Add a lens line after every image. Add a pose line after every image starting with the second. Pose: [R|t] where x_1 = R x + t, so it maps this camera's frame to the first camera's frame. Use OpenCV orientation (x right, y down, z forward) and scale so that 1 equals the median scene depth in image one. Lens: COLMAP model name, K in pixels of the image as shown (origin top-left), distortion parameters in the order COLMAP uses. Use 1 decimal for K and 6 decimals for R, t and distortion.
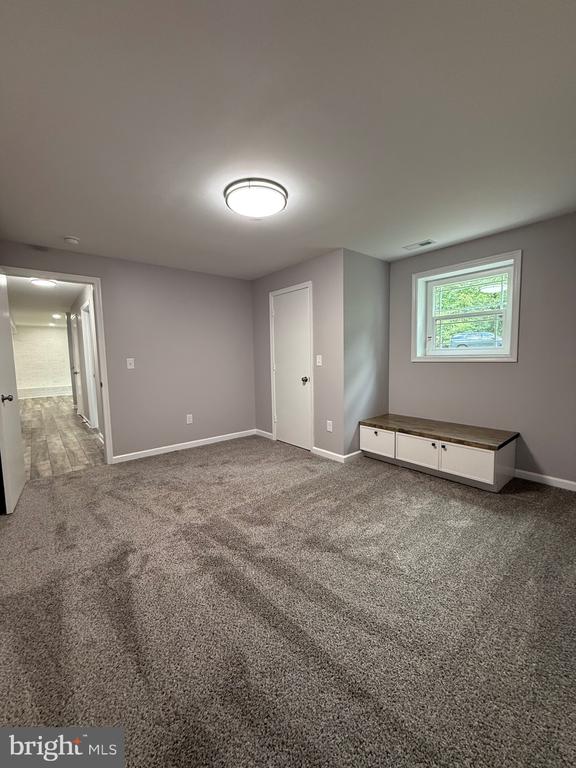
lens RADIAL K [[305.4, 0, 286.8], [0, 305.4, 381.6], [0, 0, 1]] dist [-0.000758, 0.000358]
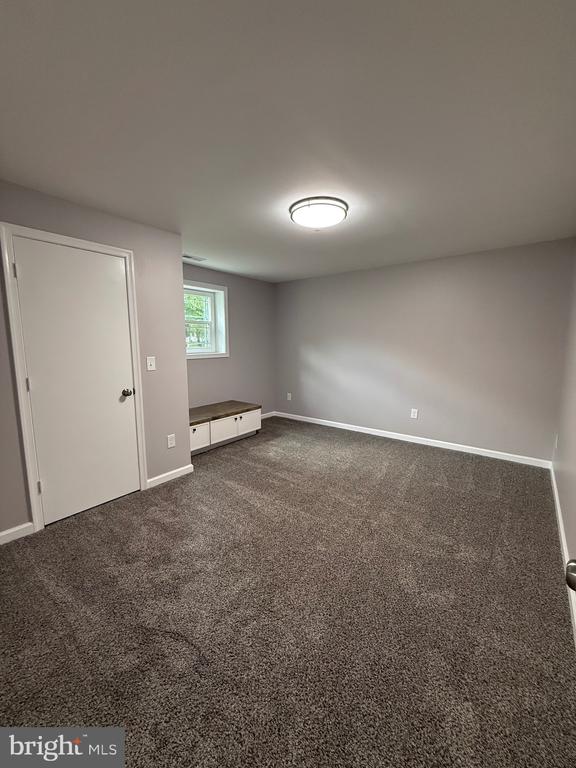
lens RADIAL K [[305.4, 0, 286.8], [0, 305.4, 381.6], [0, 0, 1]] dist [-0.000758, 0.000358]
pose [[-0.210545, -0.105617, 0.971862, -0.785161], [0.090218, 0.987805, 0.126894, -0.099519], [-0.973412, 0.114396, -0.198449, 0.918273]]
